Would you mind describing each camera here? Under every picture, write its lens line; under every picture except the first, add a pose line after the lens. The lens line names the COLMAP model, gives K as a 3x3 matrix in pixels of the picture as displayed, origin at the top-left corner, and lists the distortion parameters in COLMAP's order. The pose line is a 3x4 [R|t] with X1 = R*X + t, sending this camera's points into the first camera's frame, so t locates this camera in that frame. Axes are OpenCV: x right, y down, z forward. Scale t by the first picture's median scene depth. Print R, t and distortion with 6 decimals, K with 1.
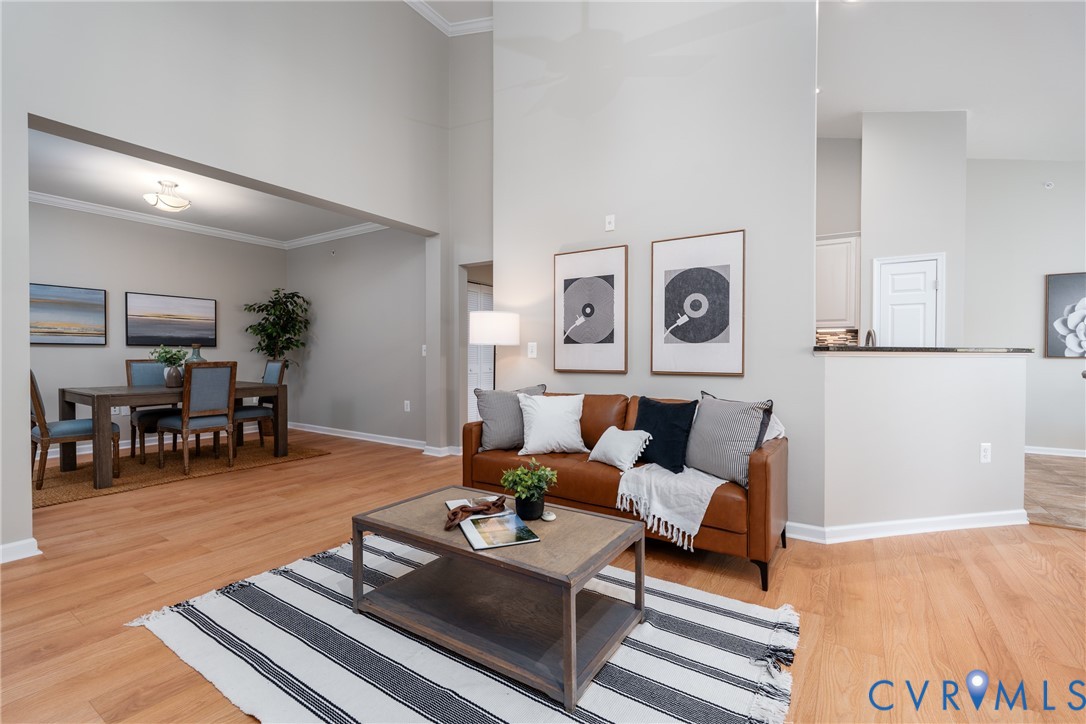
lens RADIAL K [[487.3, 0, 559.8], [0, 487.3, 363.0], [0, 0, 1]] dist [-0.003566, 0.000940]
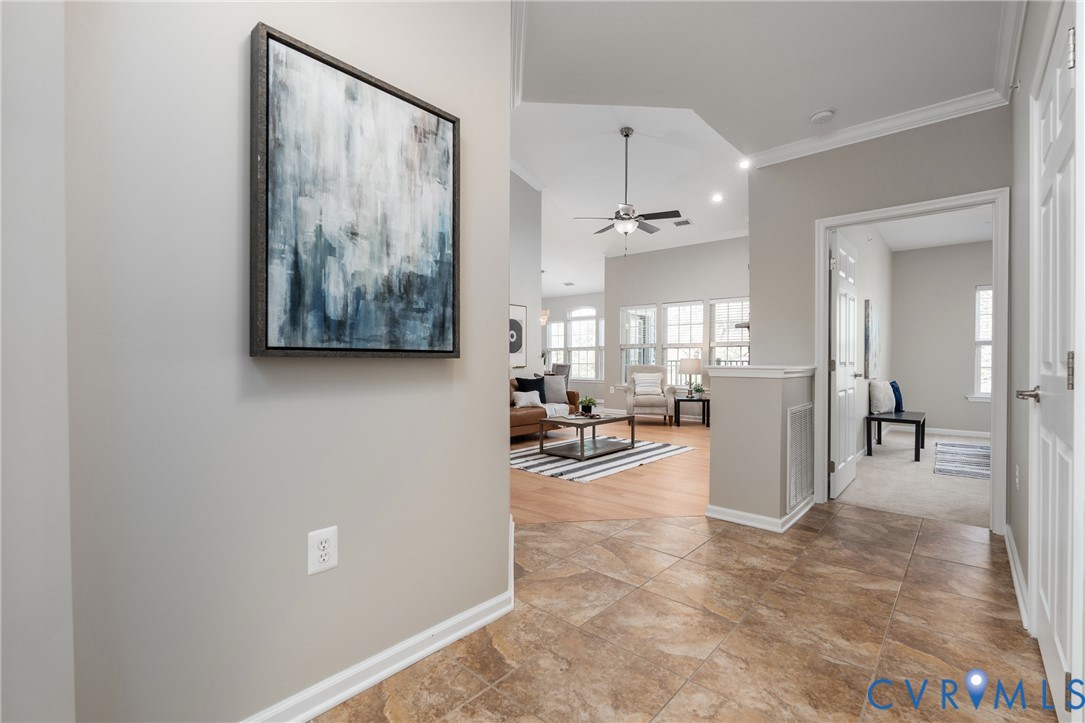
lens RADIAL K [[486.9, 0, 544.9], [0, 486.9, 362.7], [0, 0, 1]] dist [-0.003566, 0.000940]
pose [[0.138862, -0.007475, 0.990284, -1.604981], [0.012329, 0.999907, 0.005819, -0.007794], [-0.990235, 0.011401, 0.138941, 0.474556]]
